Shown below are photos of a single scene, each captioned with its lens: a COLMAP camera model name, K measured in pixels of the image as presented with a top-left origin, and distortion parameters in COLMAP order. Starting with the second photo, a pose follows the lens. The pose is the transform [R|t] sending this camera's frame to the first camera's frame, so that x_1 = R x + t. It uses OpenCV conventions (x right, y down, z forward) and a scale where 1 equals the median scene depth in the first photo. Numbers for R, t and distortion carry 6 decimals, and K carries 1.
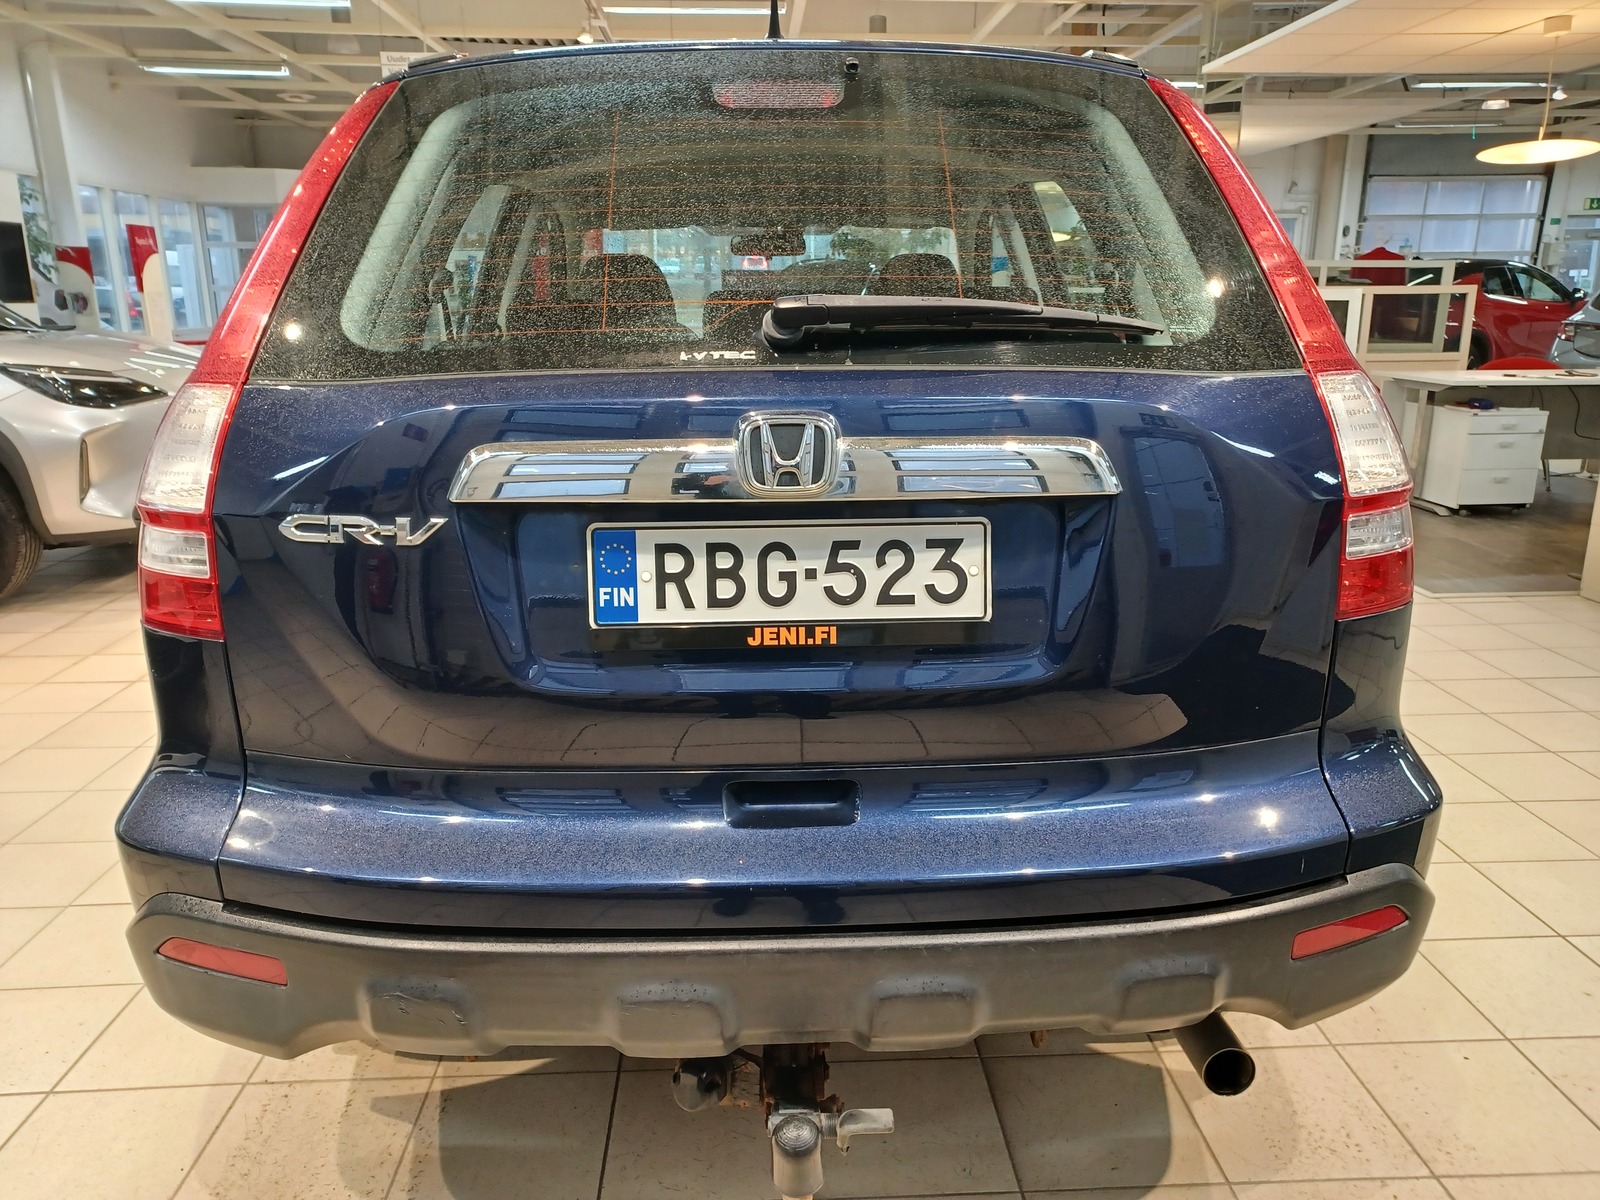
lens RADIAL K [[1147.7, 0, 764.7], [0, 1147.7, 593.2], [0, 0, 1]] dist [0.096676, -0.001430]
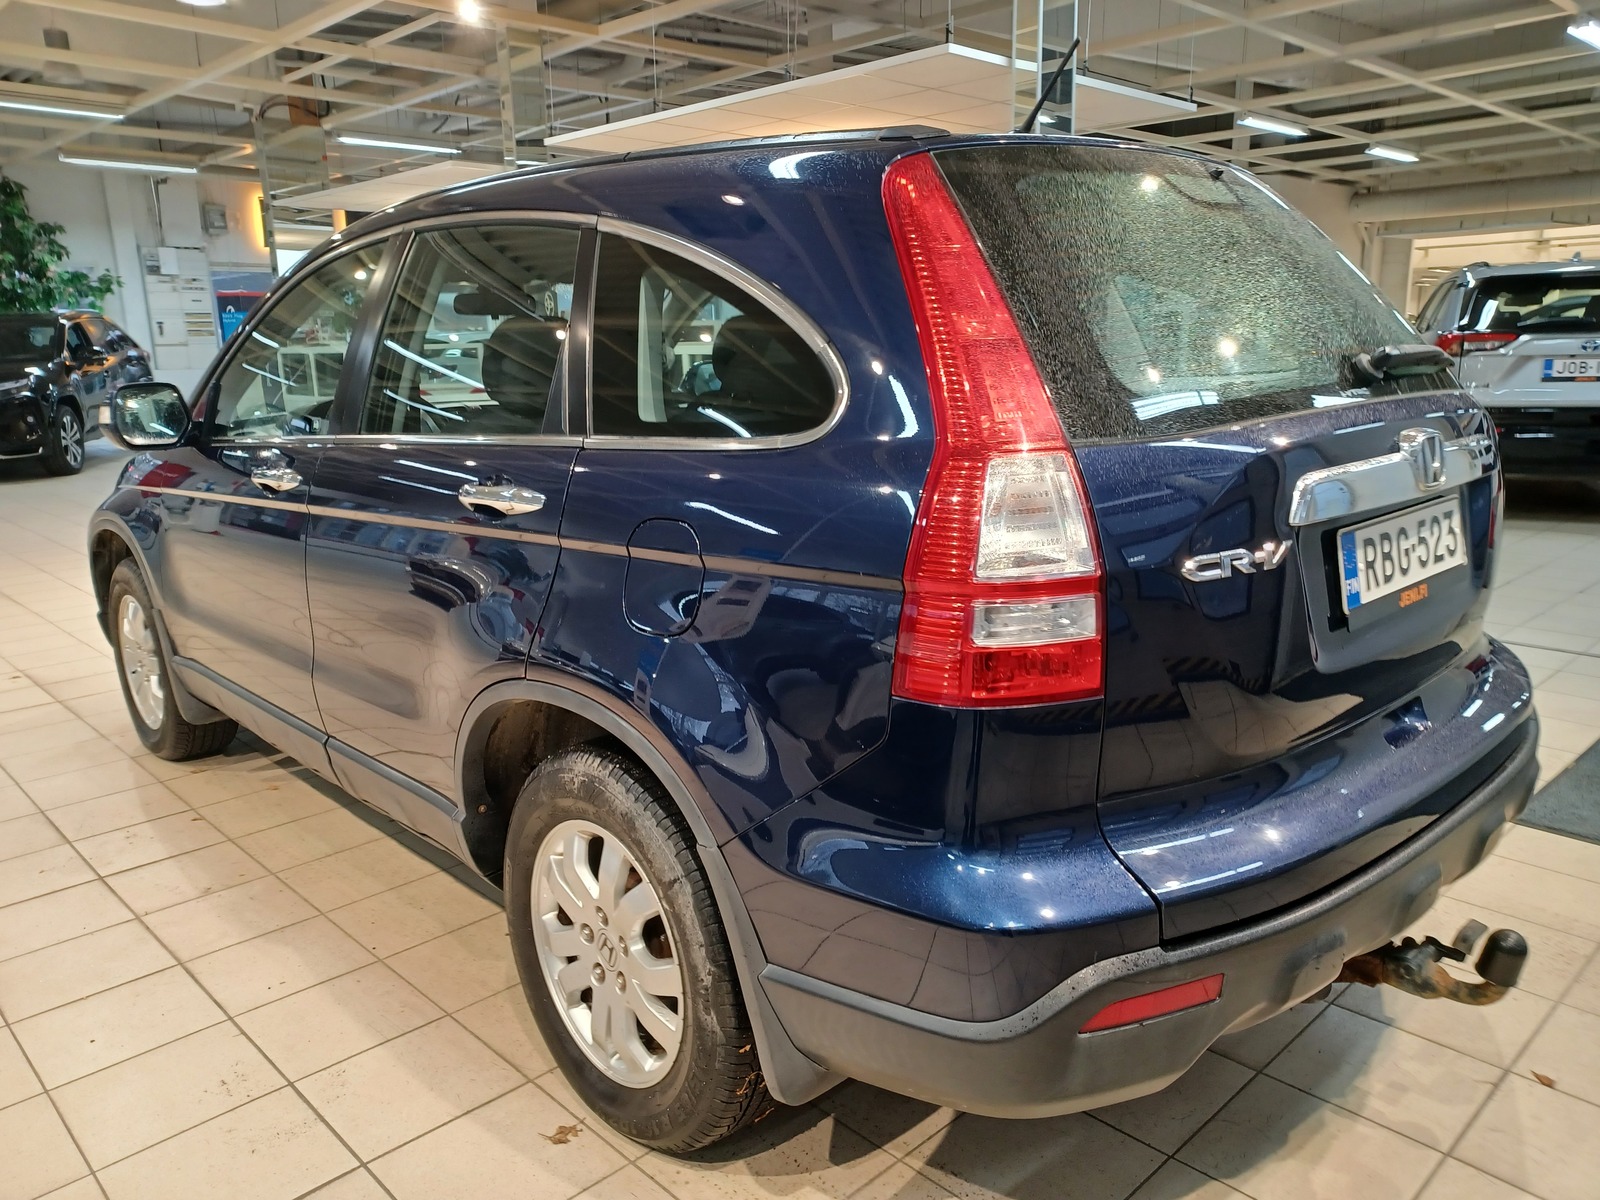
lens RADIAL K [[1181.2, 0, 800.0], [0, 1181.2, 600.0], [0, 0, 1]] dist [-0.000692, 0.000932]
pose [[0.741180, -0.154383, 0.653313, -1.400361], [0.180942, 0.983122, 0.027043, -0.123842], [-0.646461, 0.098168, 0.756605, 0.424434]]
